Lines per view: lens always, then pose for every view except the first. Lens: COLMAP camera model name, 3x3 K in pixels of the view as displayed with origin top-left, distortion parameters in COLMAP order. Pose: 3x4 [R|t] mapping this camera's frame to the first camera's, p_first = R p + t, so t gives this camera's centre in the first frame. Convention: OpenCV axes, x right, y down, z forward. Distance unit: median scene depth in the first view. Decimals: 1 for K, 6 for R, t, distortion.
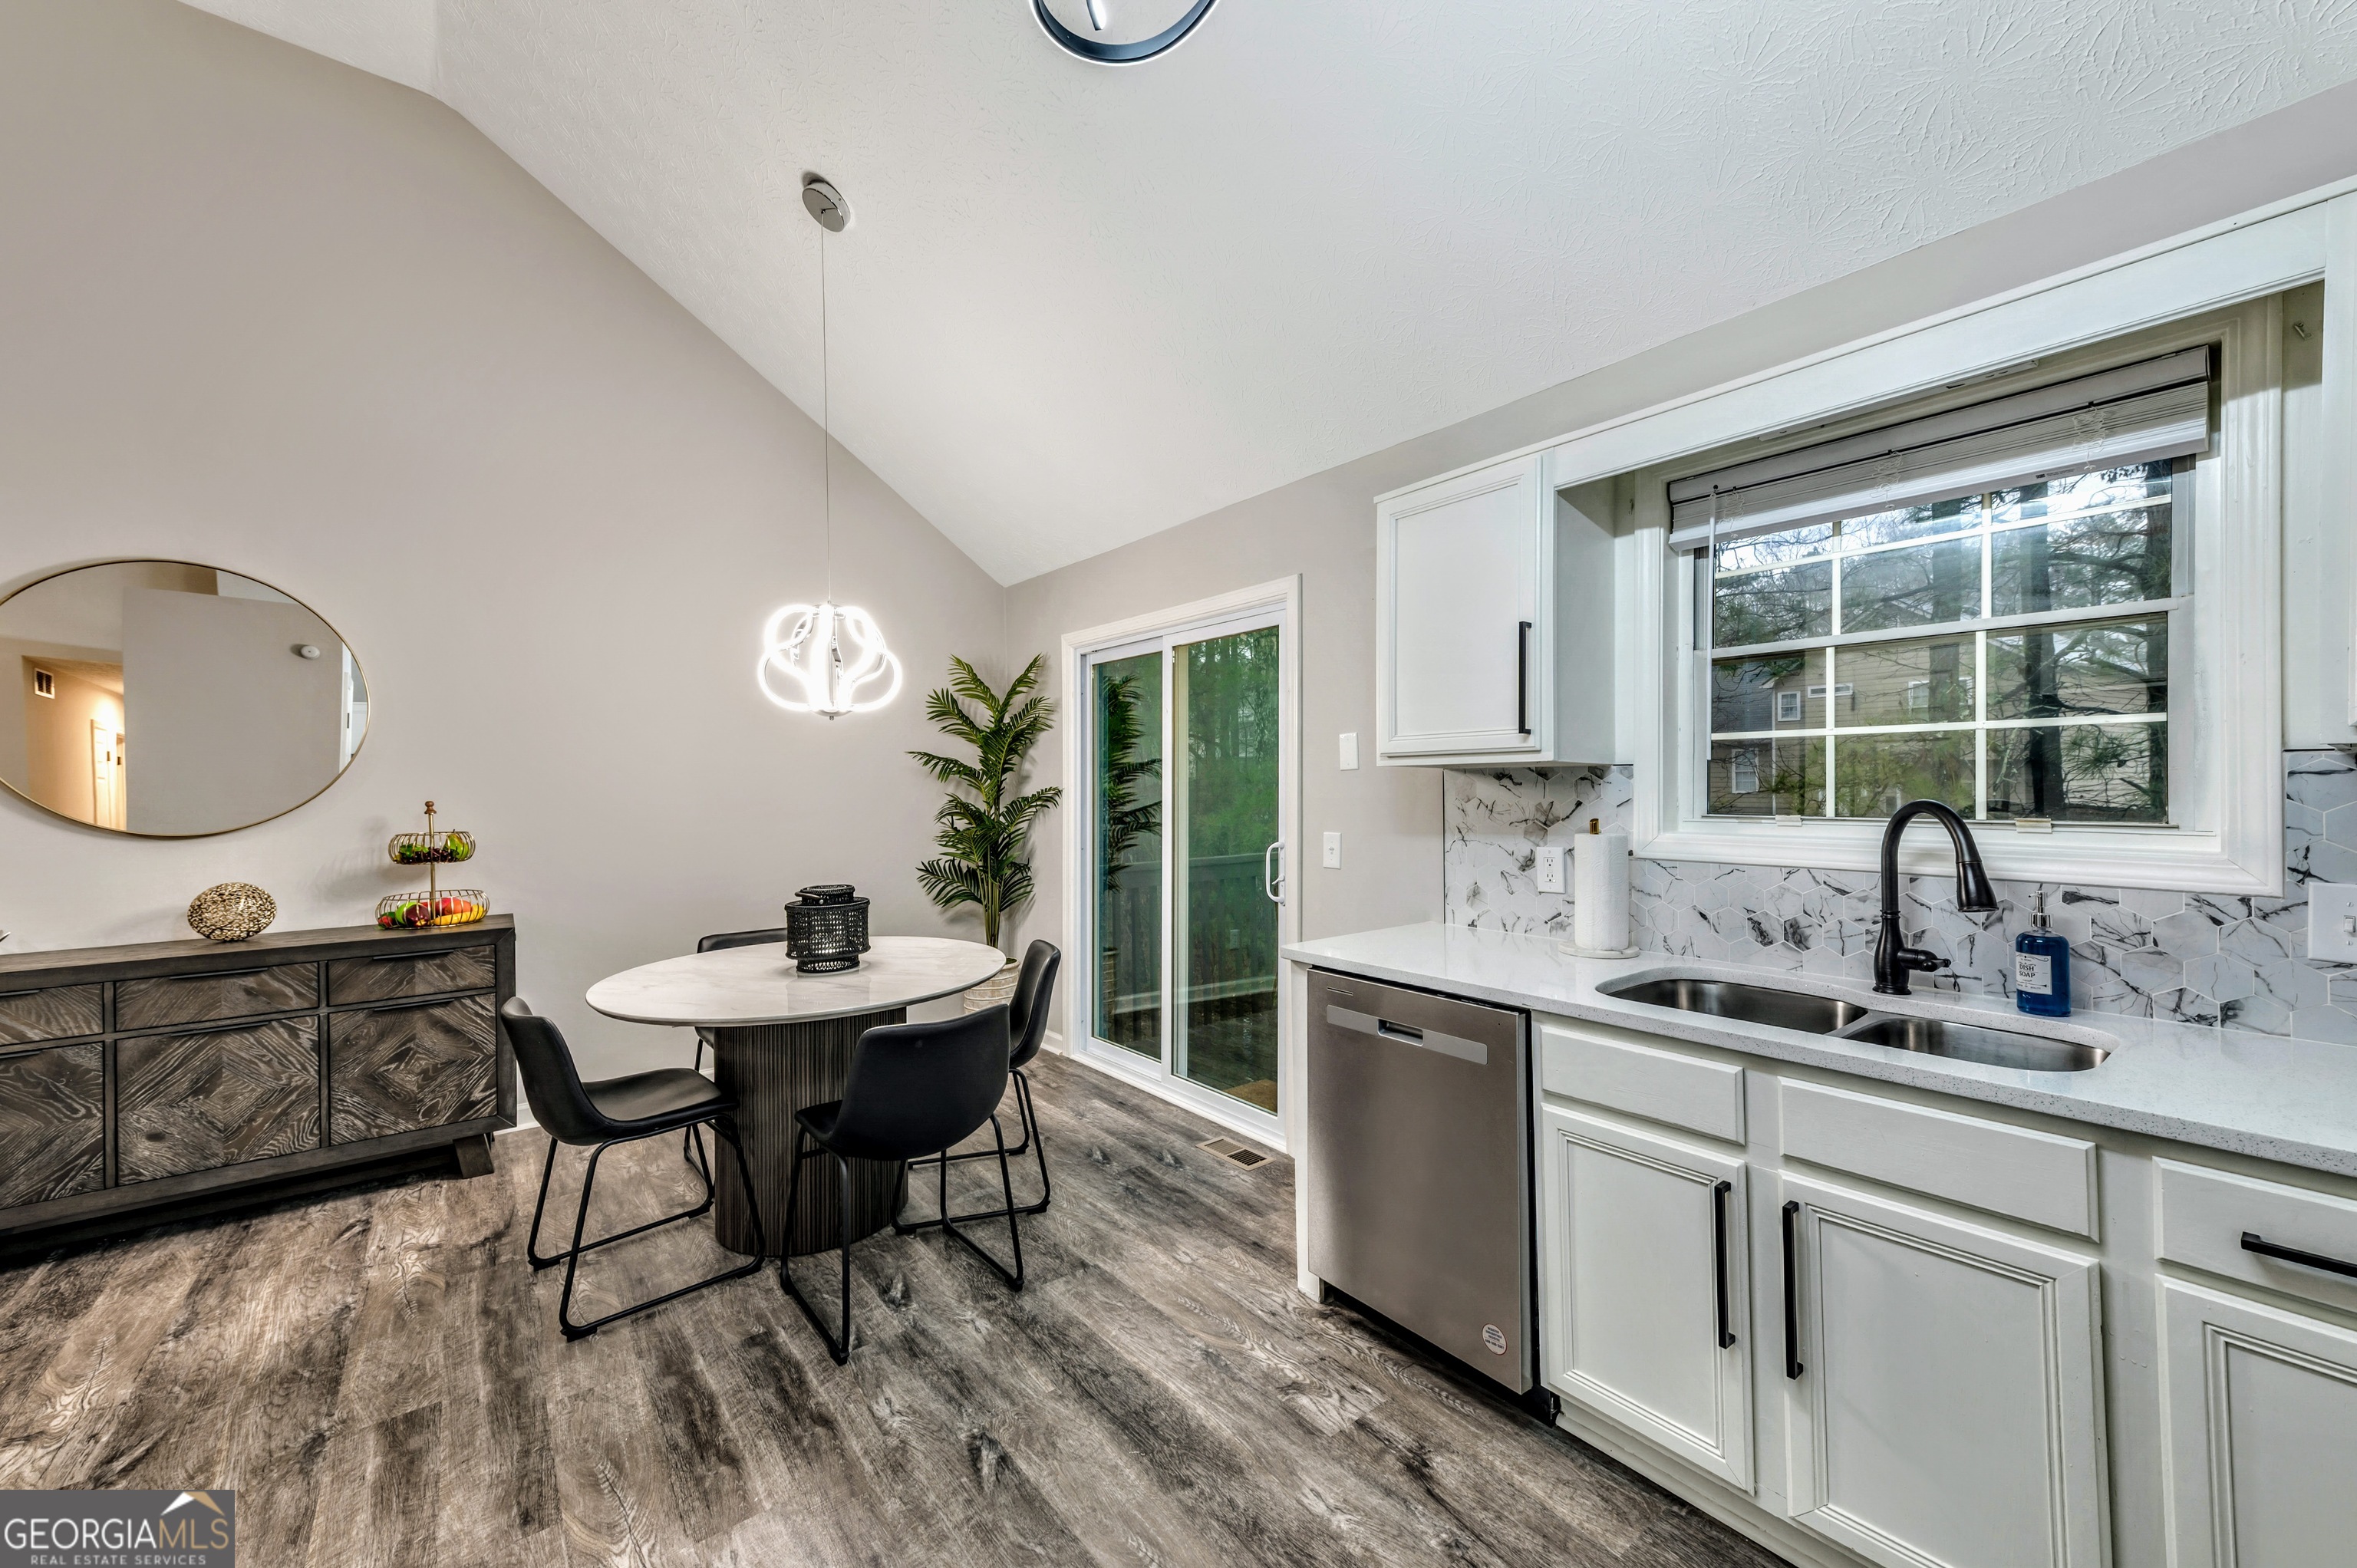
lens RADIAL K [[916.2, 0, 1182.9], [0, 916.2, 786.6], [0, 0, 1]] dist [0.022175, -0.000699]
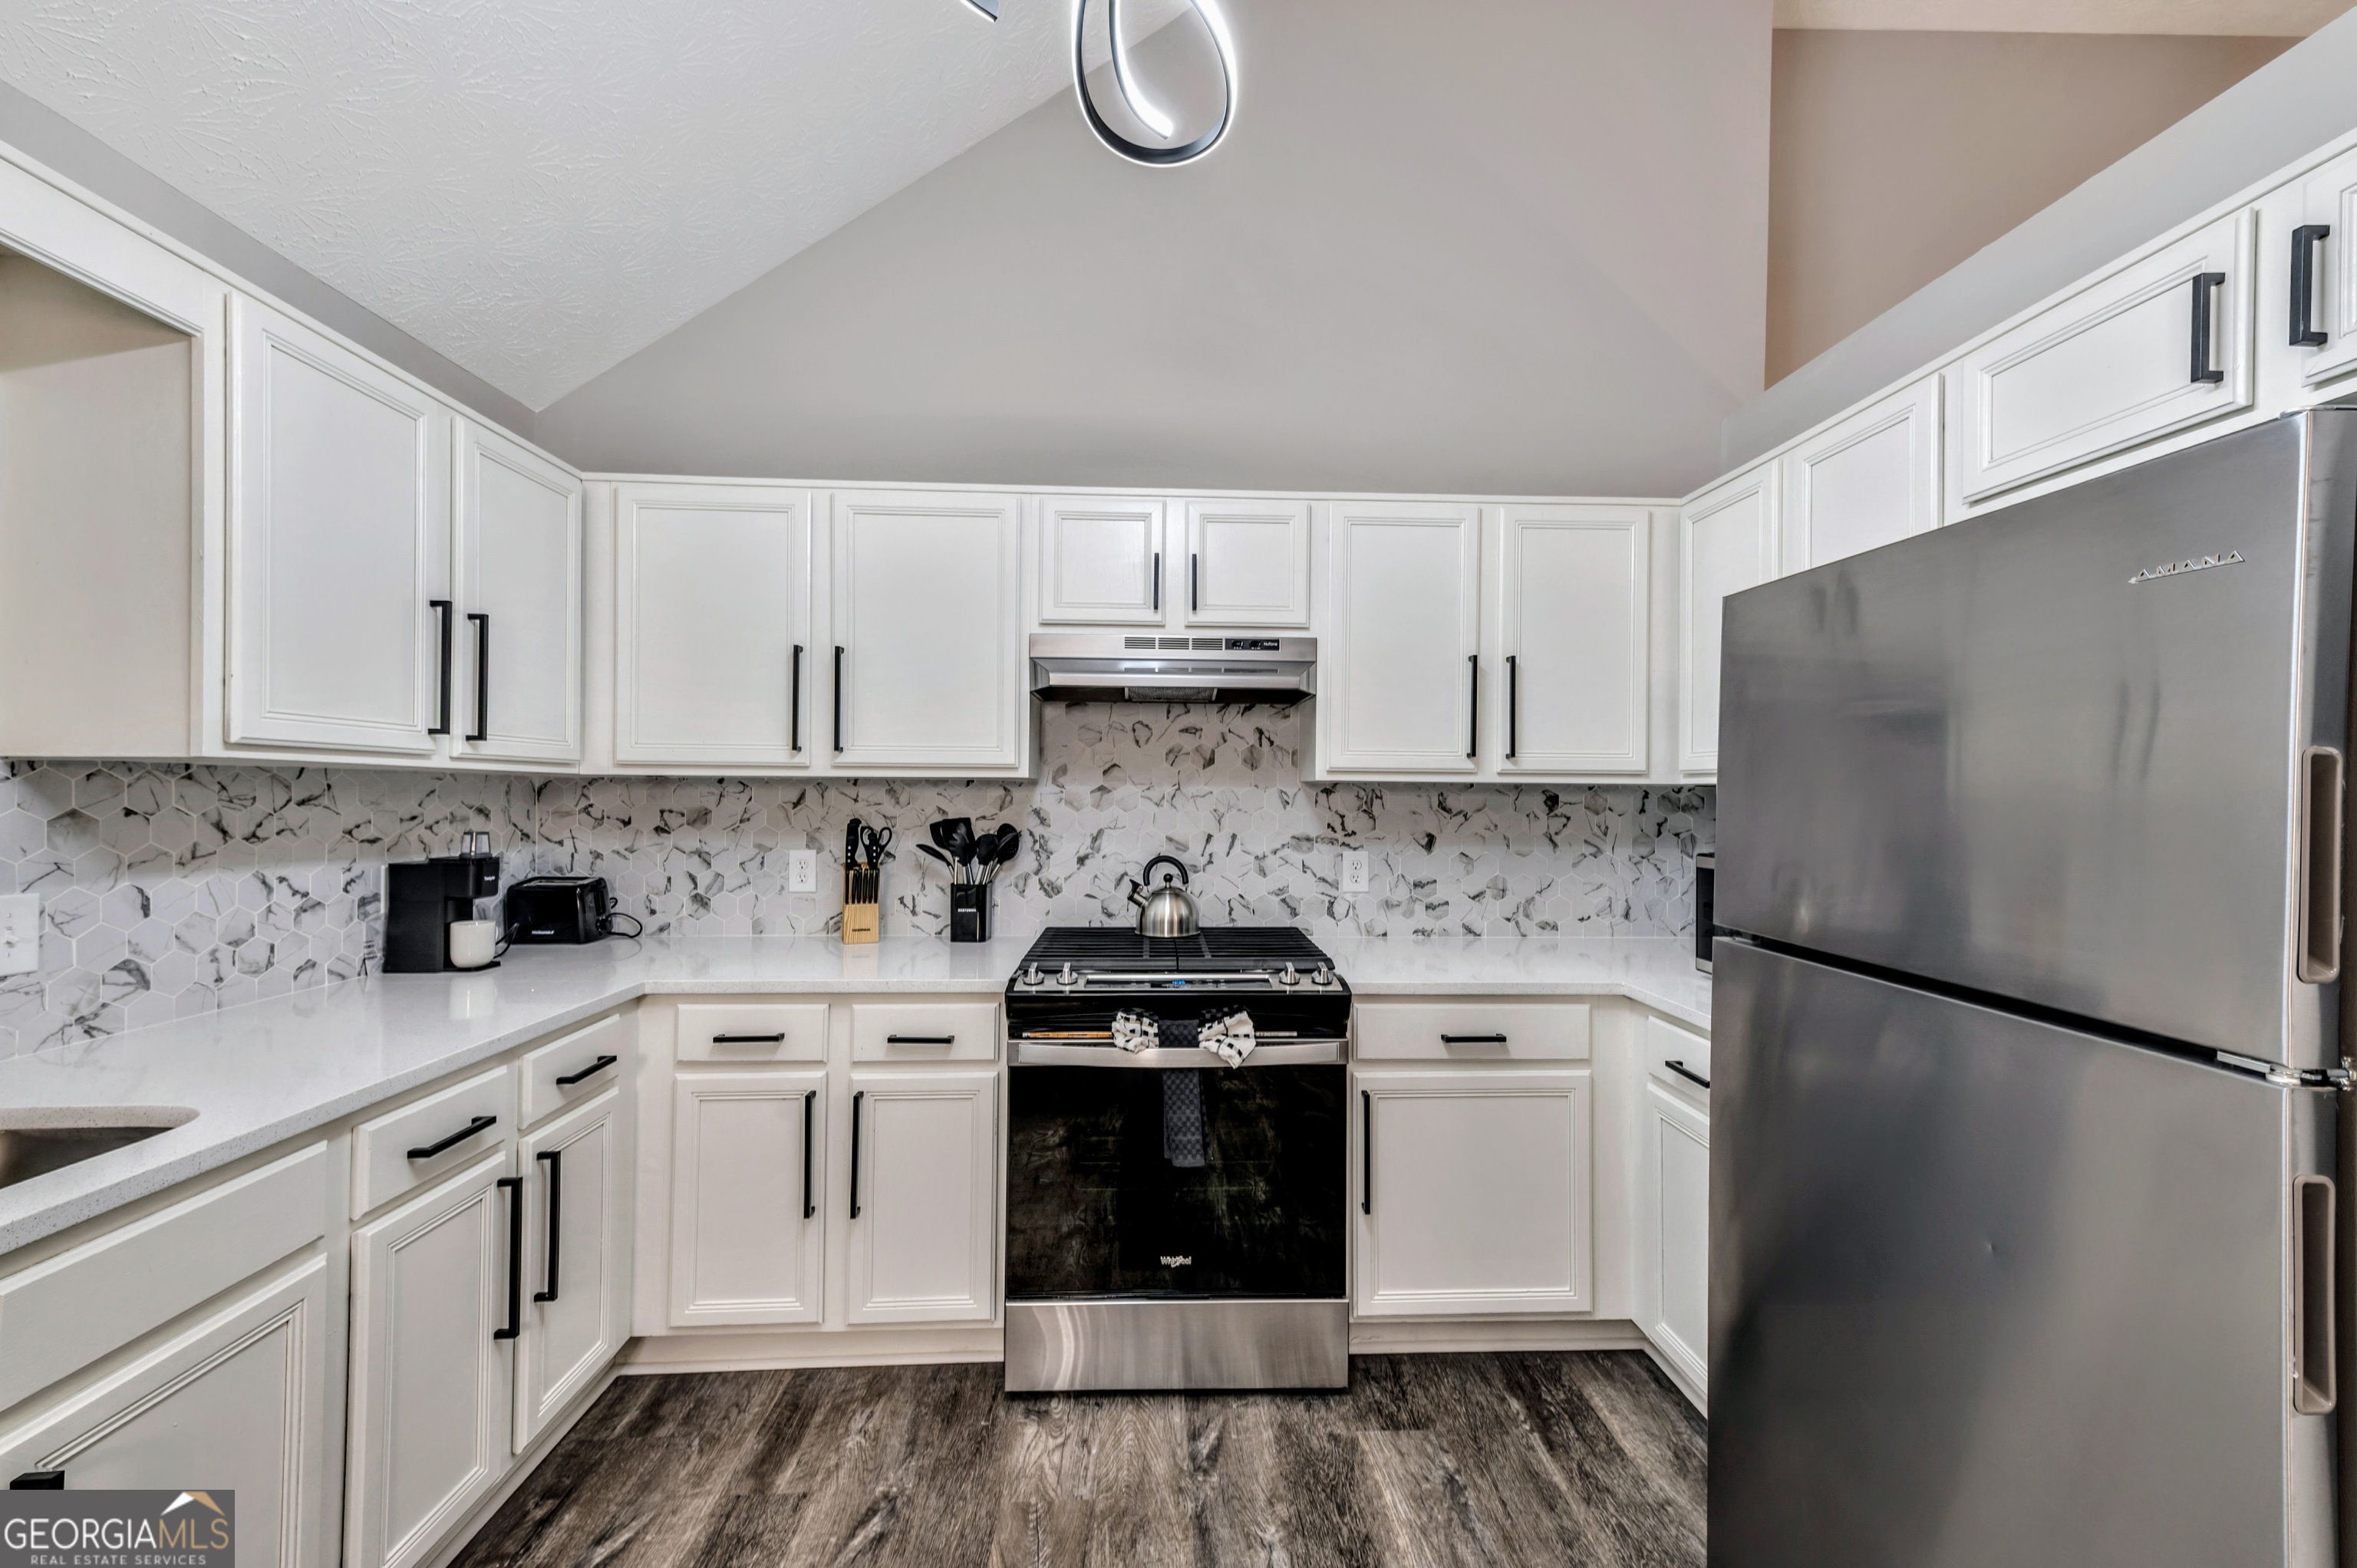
lens RADIAL K [[916.2, 0, 1182.9], [0, 916.2, 786.6], [0, 0, 1]] dist [0.022175, -0.000699]
pose [[-0.811777, 0.009040, 0.583898, -0.227266], [0.002665, 0.999927, -0.011776, 0.003752], [-0.583962, -0.008003, -0.811742, 0.742500]]
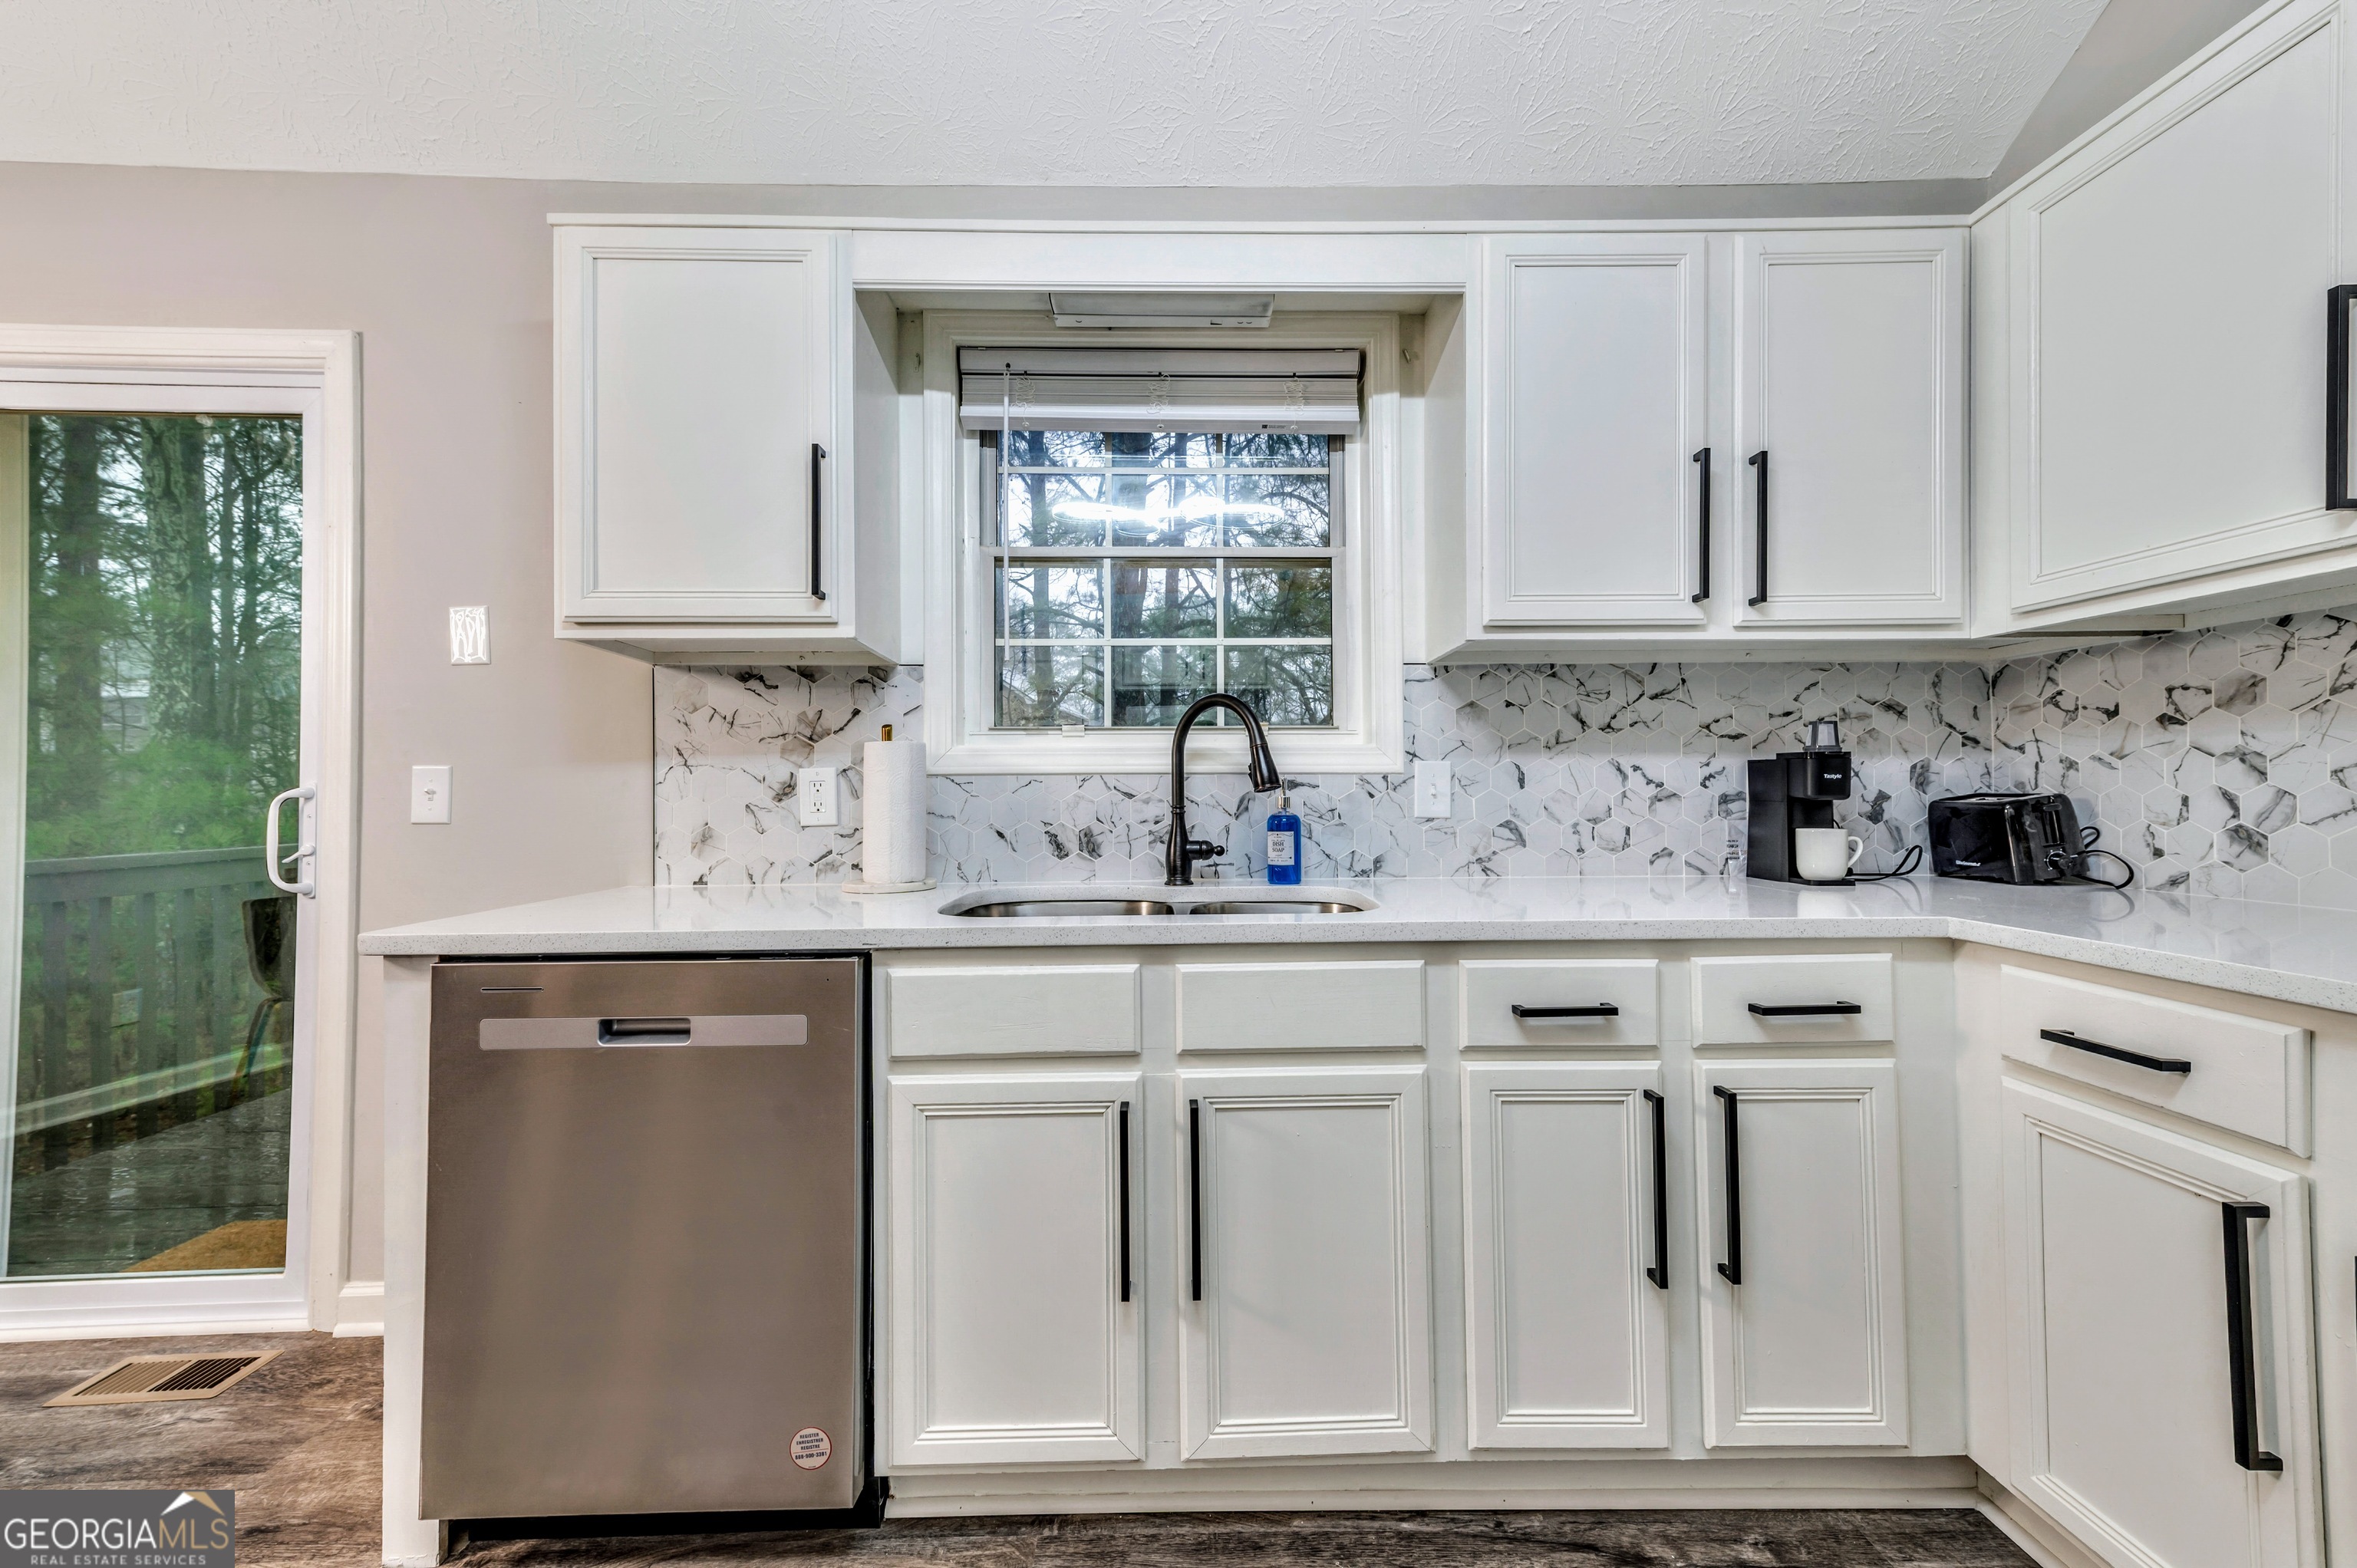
lens RADIAL K [[916.2, 0, 1182.9], [0, 916.2, 786.6], [0, 0, 1]] dist [0.022175, -0.000699]
pose [[0.606396, 0.010845, 0.795089, -0.039513], [0.002213, 0.999880, -0.015326, 0.109948], [-0.795160, 0.011053, 0.606299, 0.324898]]
